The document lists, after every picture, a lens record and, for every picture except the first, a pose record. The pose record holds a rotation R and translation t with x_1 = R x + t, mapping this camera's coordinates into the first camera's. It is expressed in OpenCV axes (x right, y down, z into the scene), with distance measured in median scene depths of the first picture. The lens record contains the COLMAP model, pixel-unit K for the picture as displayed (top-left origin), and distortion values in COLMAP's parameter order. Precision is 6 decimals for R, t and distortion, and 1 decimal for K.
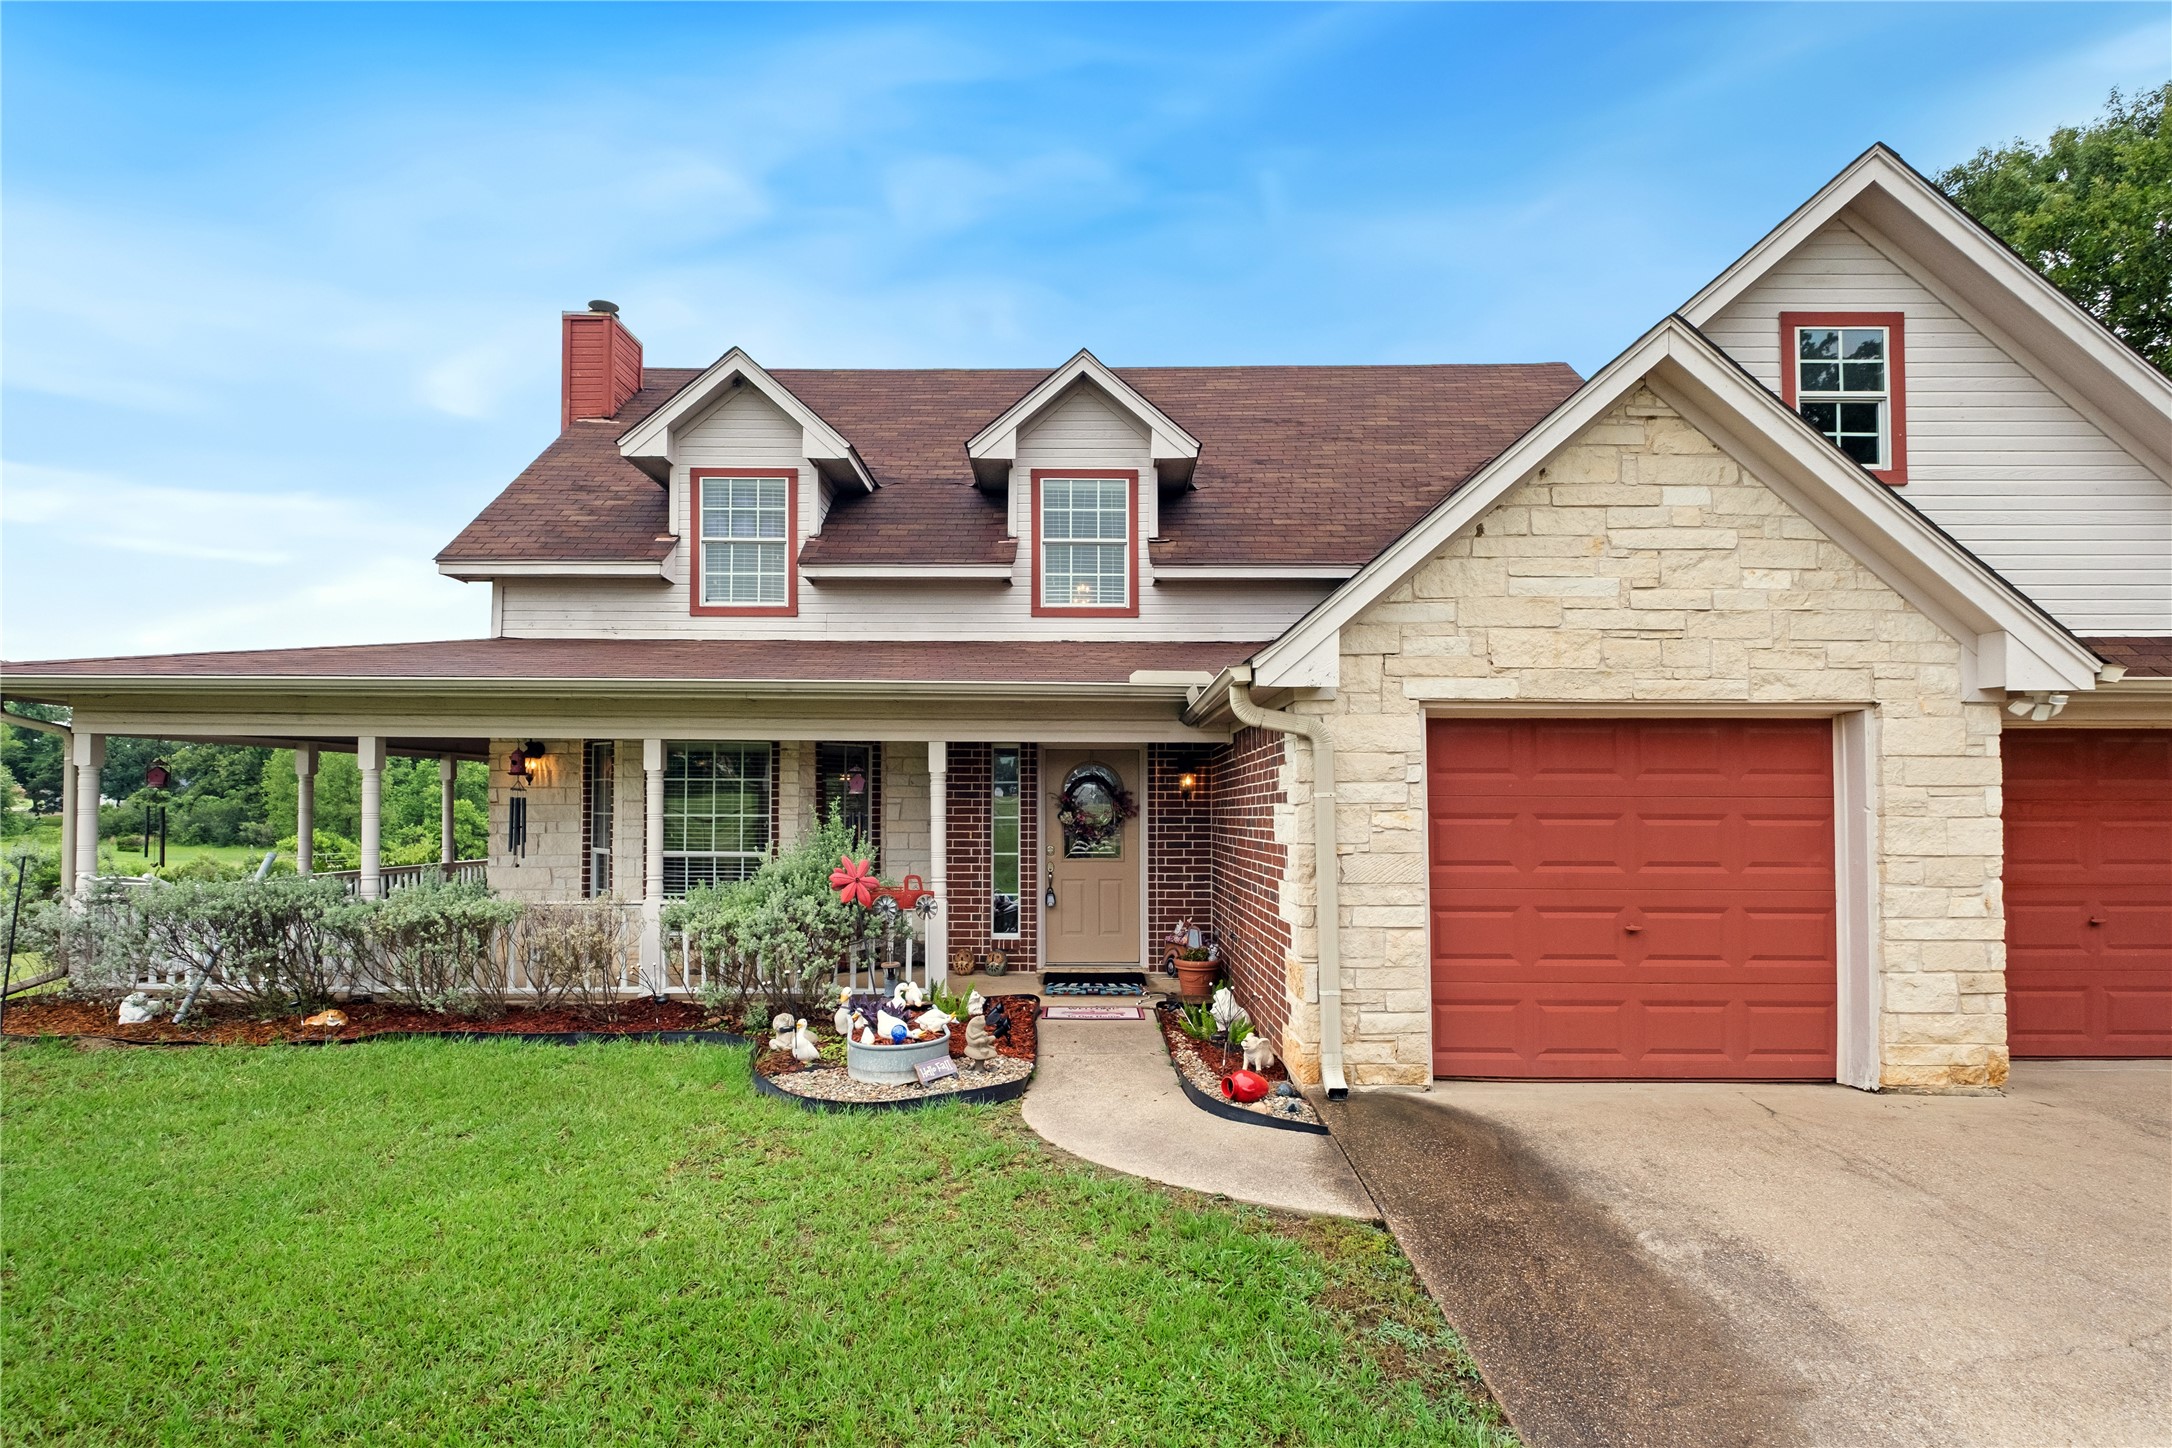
lens RADIAL K [[1079.6, 0, 1078.4], [0, 1079.6, 773.6], [0, 0, 1]] dist [0.006600, -0.004658]
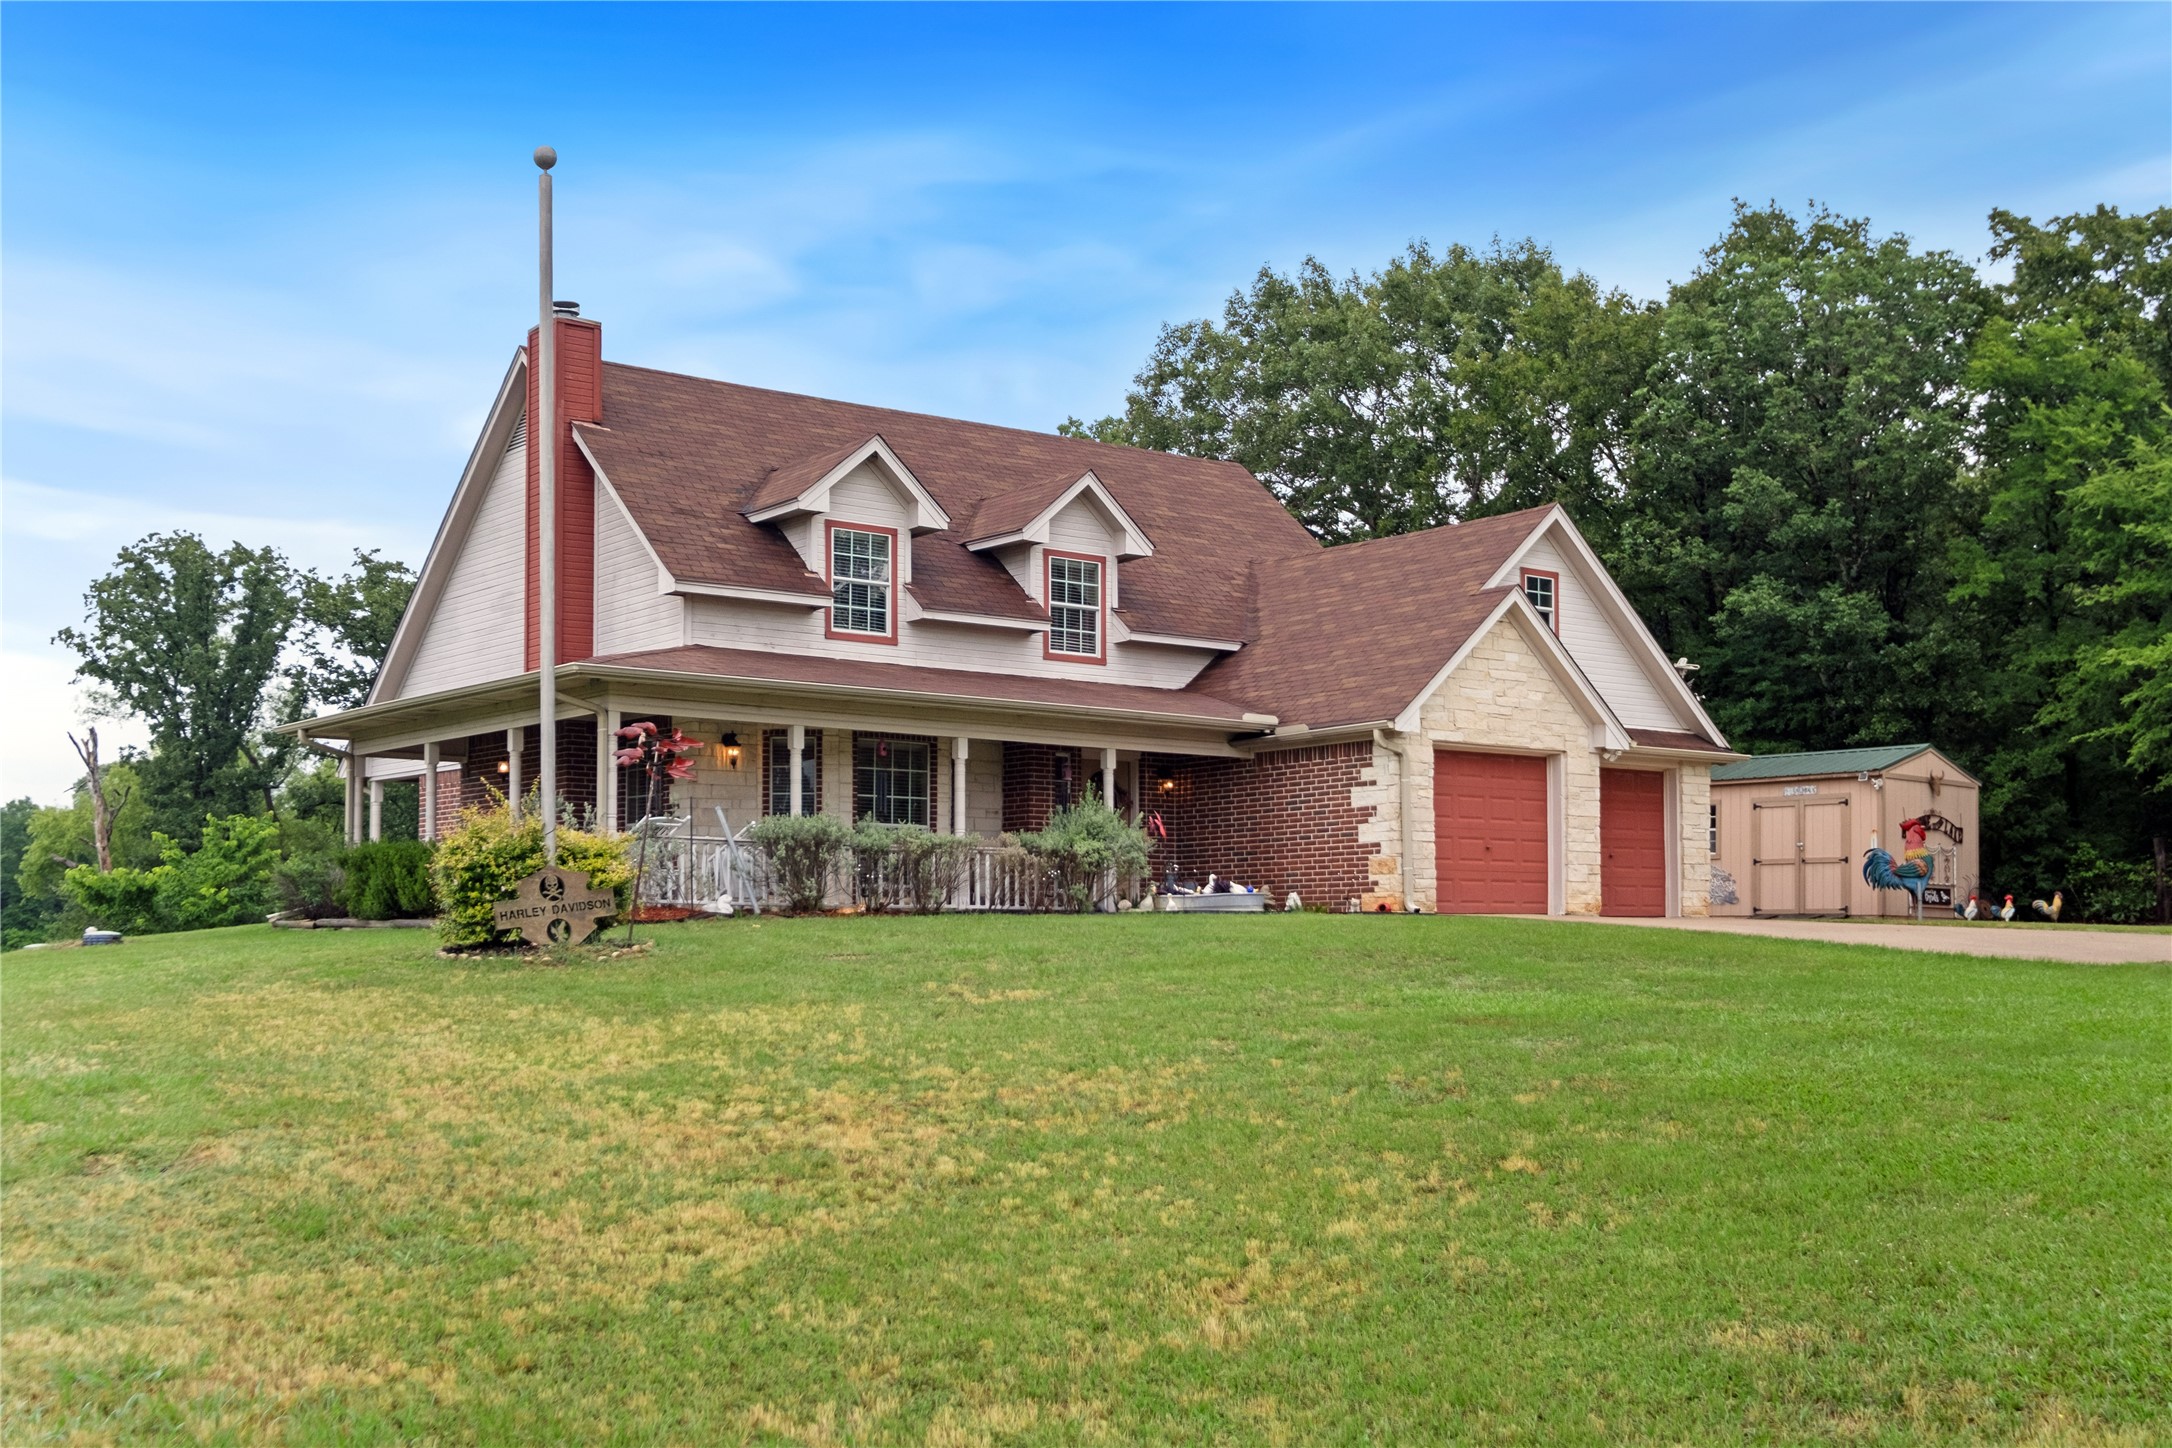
lens RADIAL K [[2282.3, 0, 1080.6], [0, 2282.3, 843.3], [0, 0, 1]] dist [-0.002430, 0.000000]
pose [[0.780667, 0.023114, 0.624520, -2.220954], [-0.013443, 0.999706, -0.020195, 0.174138], [-0.624803, 0.007370, 0.780748, -1.546703]]
